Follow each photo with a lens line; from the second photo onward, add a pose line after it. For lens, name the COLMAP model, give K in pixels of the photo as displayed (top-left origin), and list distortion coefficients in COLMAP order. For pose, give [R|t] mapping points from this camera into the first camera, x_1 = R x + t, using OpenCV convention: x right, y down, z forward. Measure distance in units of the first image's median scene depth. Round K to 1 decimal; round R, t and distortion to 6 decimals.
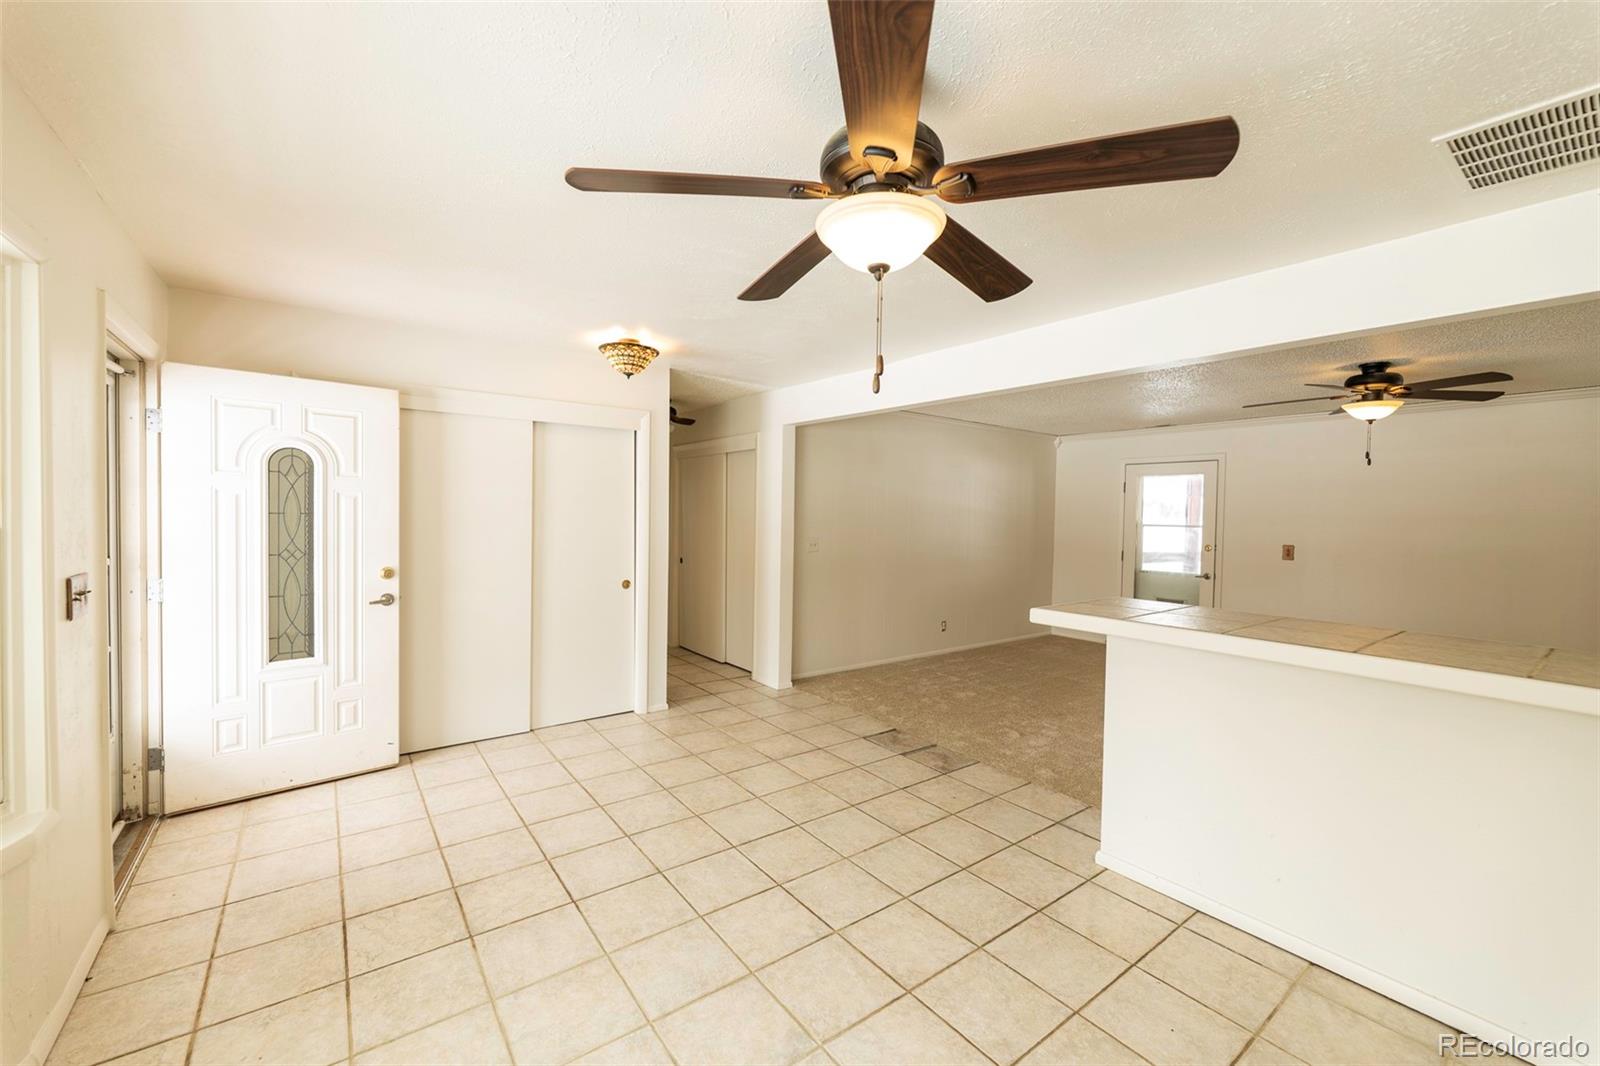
lens RADIAL K [[639.6, 0, 801.2], [0, 639.6, 529.1], [0, 0, 1]] dist [-0.000838, -0.000393]
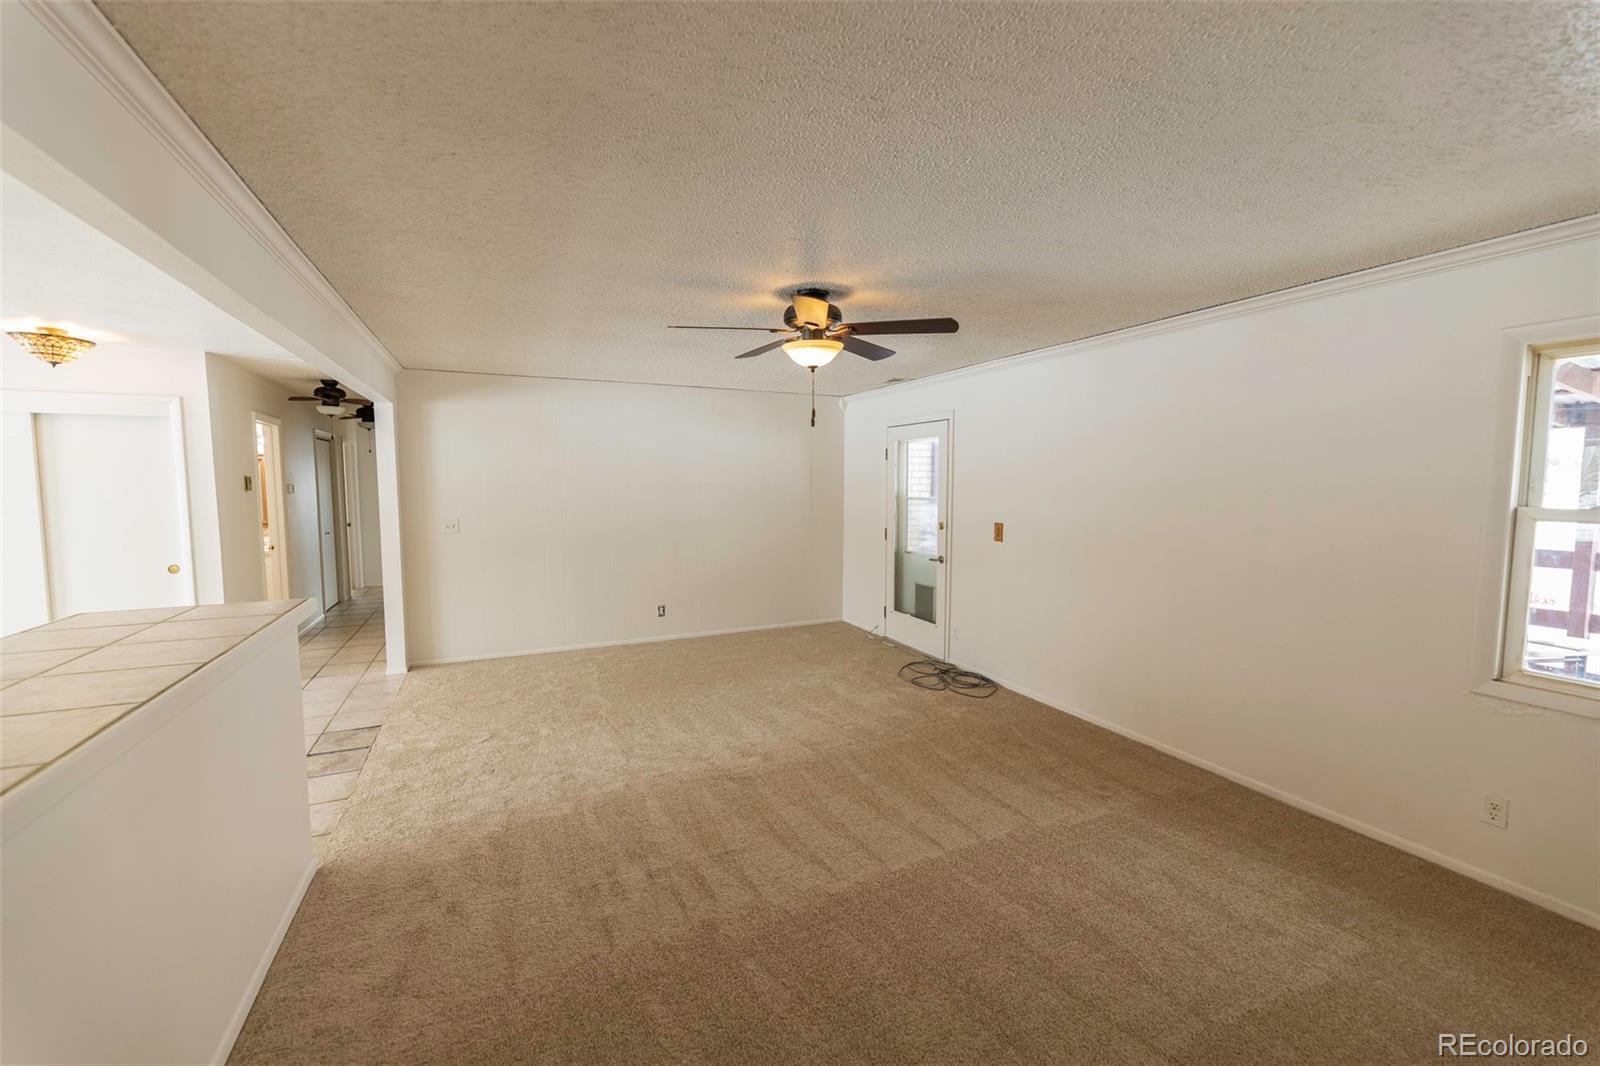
lens RADIAL K [[639.6, 0, 795.9], [0, 639.6, 526.3], [0, 0, 1]] dist [-0.000838, -0.000393]
pose [[0.977891, -0.004782, -0.209059, 1.006652], [0.014086, 0.998974, 0.043040, -0.012758], [0.208639, -0.045033, 0.976955, 0.237504]]
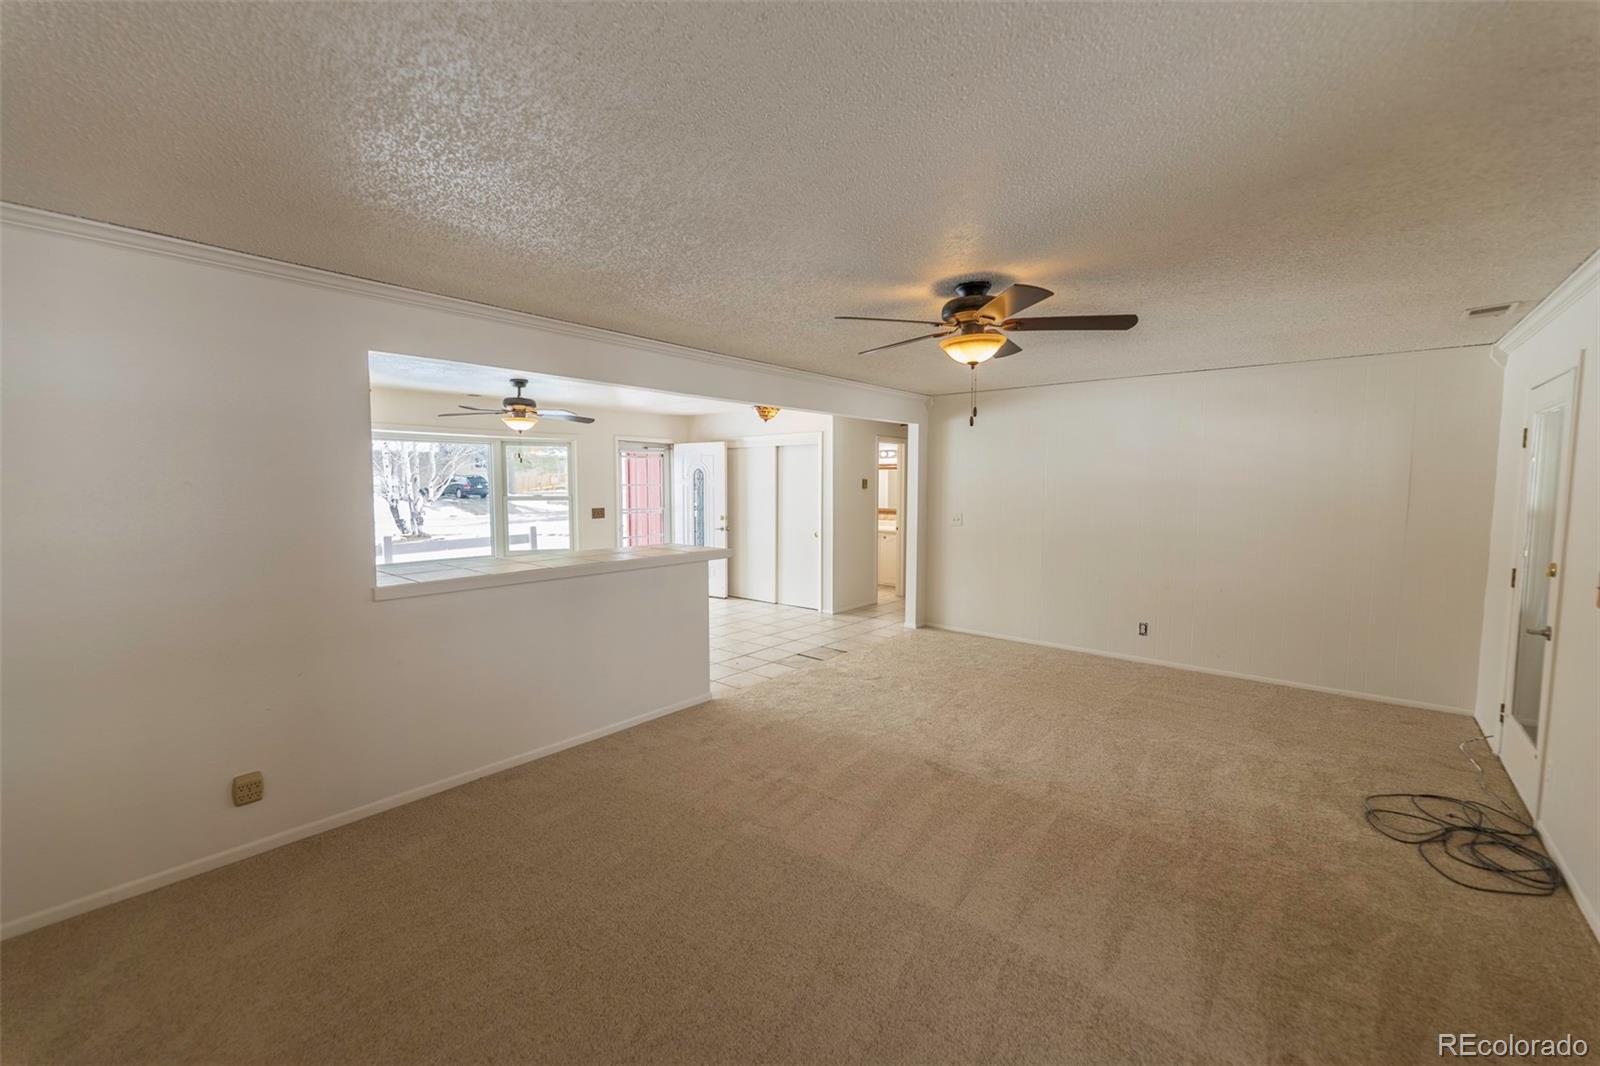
lens RADIAL K [[639.6, 0, 799.2], [0, 639.6, 525.4], [0, 0, 1]] dist [-0.000838, -0.000393]
pose [[0.222457, 0.048196, -0.973750, 1.526368], [-0.022935, 0.998760, 0.044195, -0.013556], [0.974673, 0.012502, 0.223287, 0.633895]]
